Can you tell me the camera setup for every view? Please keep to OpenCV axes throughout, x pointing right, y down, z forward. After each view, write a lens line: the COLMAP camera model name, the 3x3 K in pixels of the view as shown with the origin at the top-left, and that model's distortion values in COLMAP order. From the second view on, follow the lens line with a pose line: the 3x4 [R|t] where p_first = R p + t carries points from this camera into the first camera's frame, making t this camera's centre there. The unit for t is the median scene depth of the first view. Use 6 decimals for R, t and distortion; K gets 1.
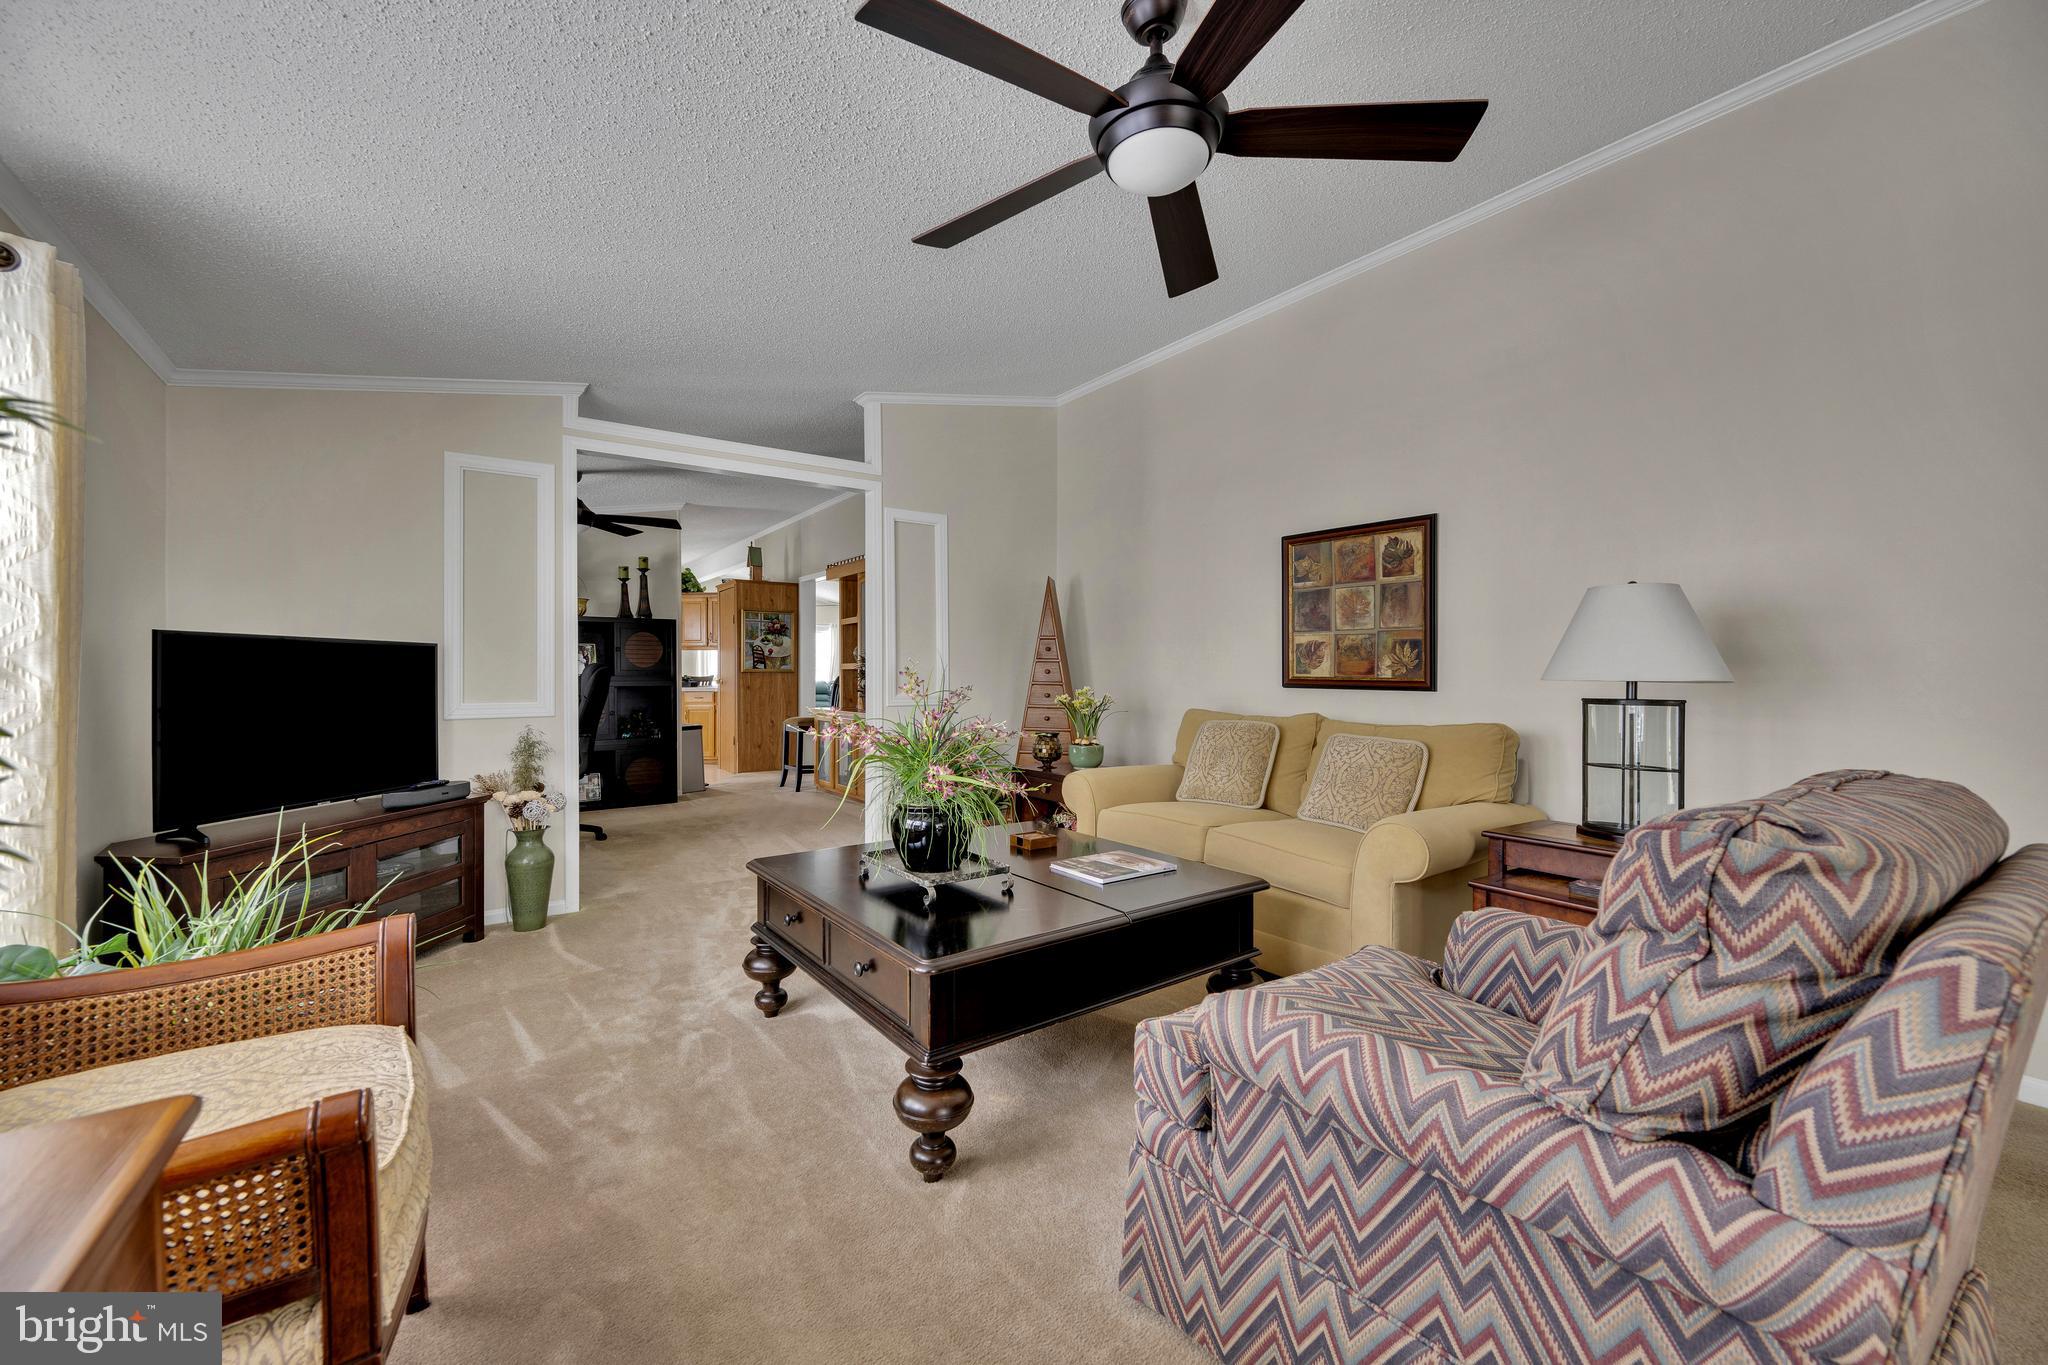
lens RADIAL K [[811.1, 0, 1015.9], [0, 811.1, 677.0], [0, 0, 1]] dist [-0.000927, -0.000022]
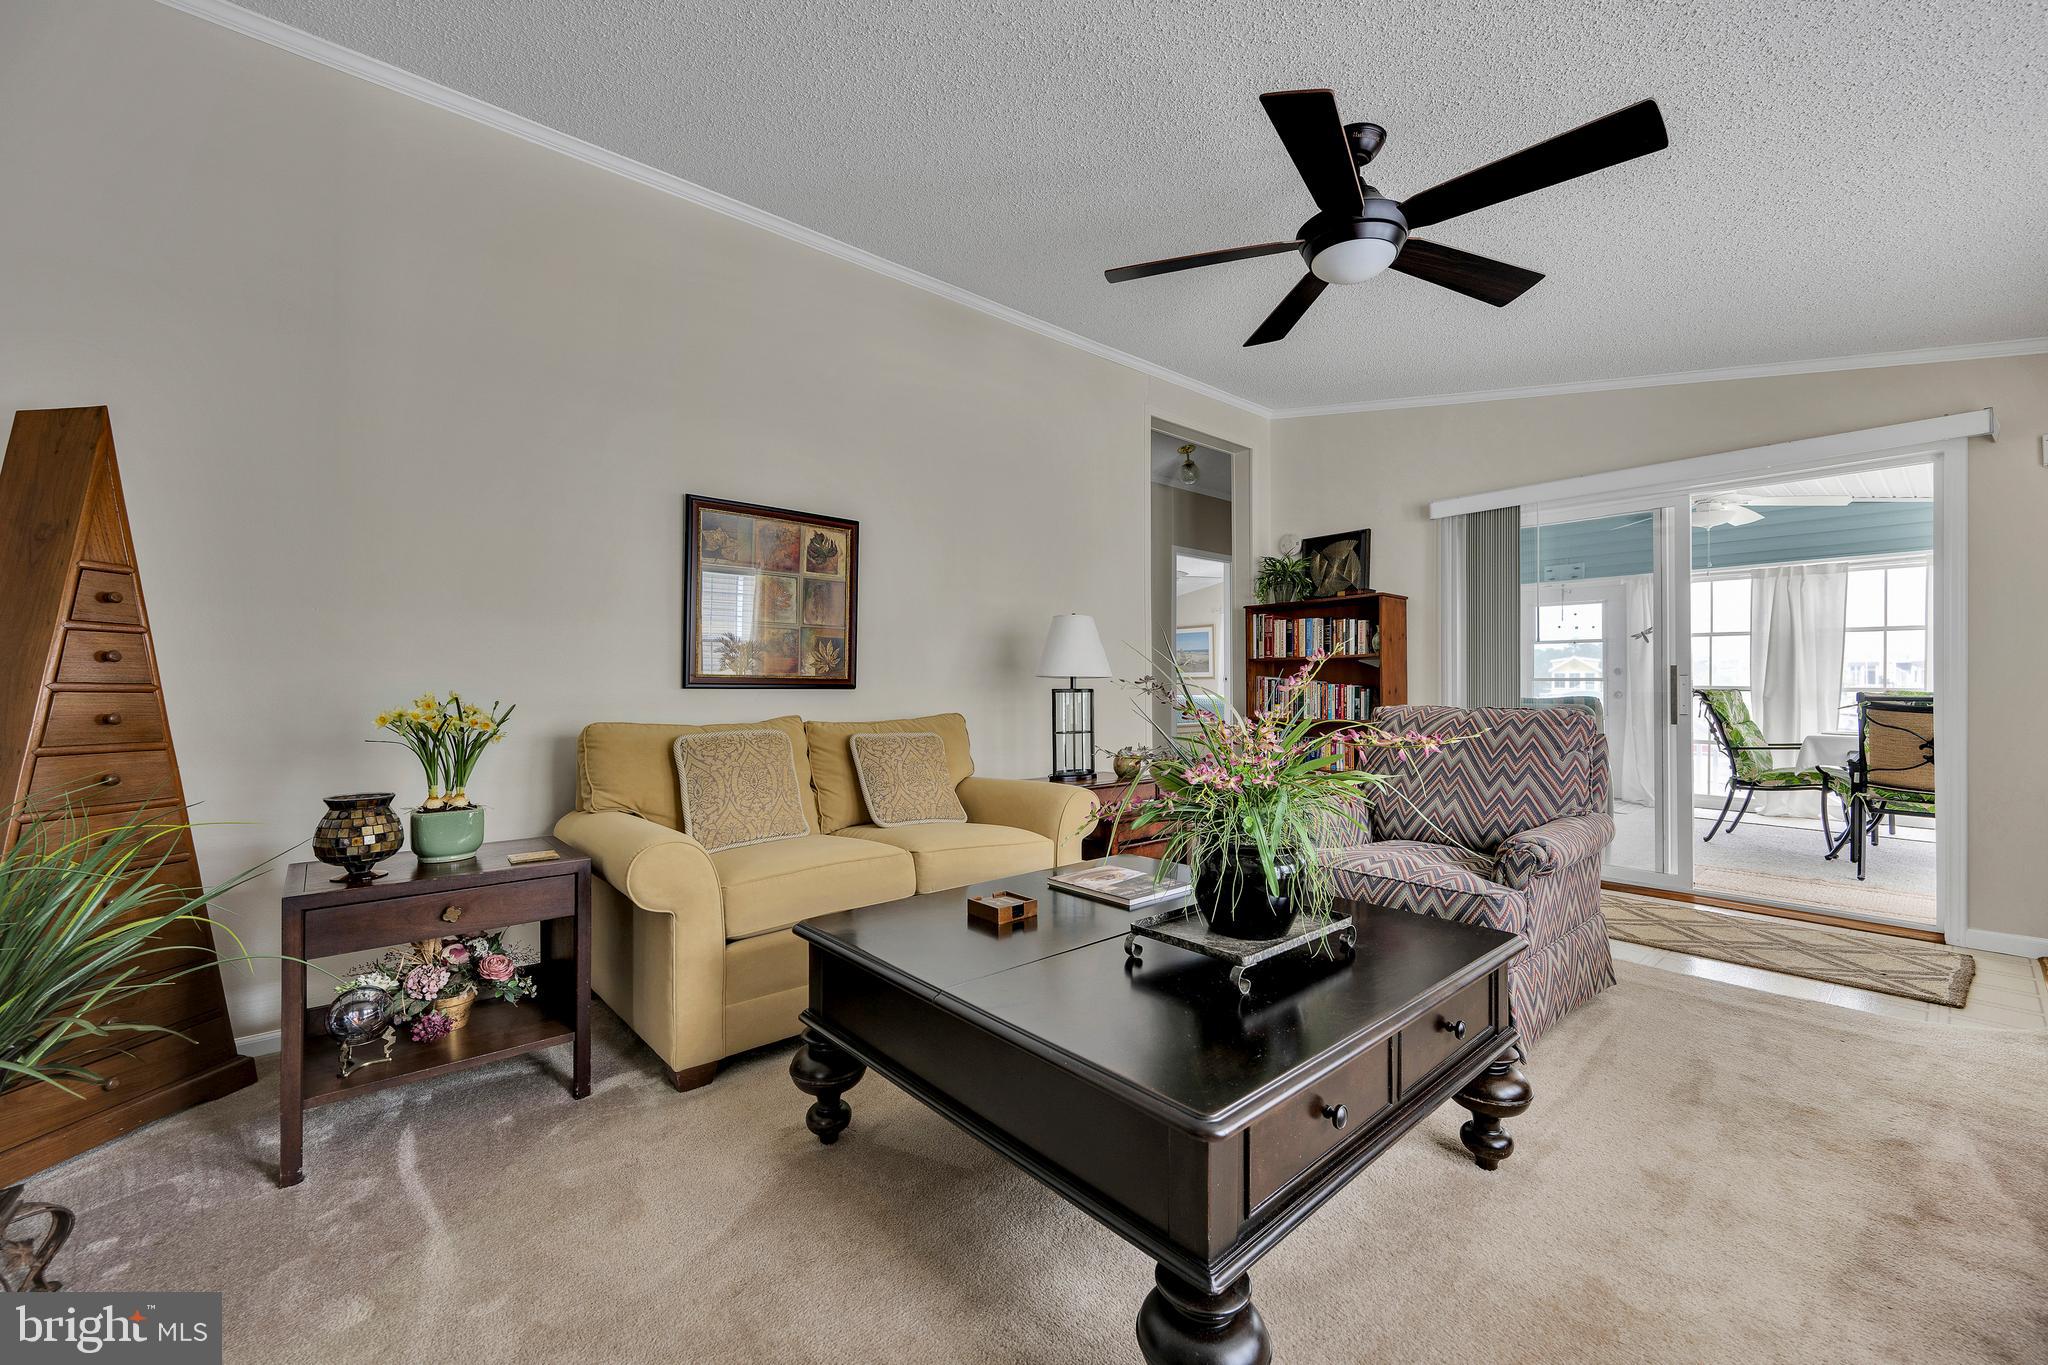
lens RADIAL K [[811.1, 0, 1015.9], [0, 811.1, 677.0], [0, 0, 1]] dist [-0.000927, -0.000022]
pose [[-0.106815, 0.007222, 0.994253, -0.531745], [0.004748, 0.999966, -0.006753, 0.009963], [-0.994268, 0.004000, -0.106845, 0.861931]]
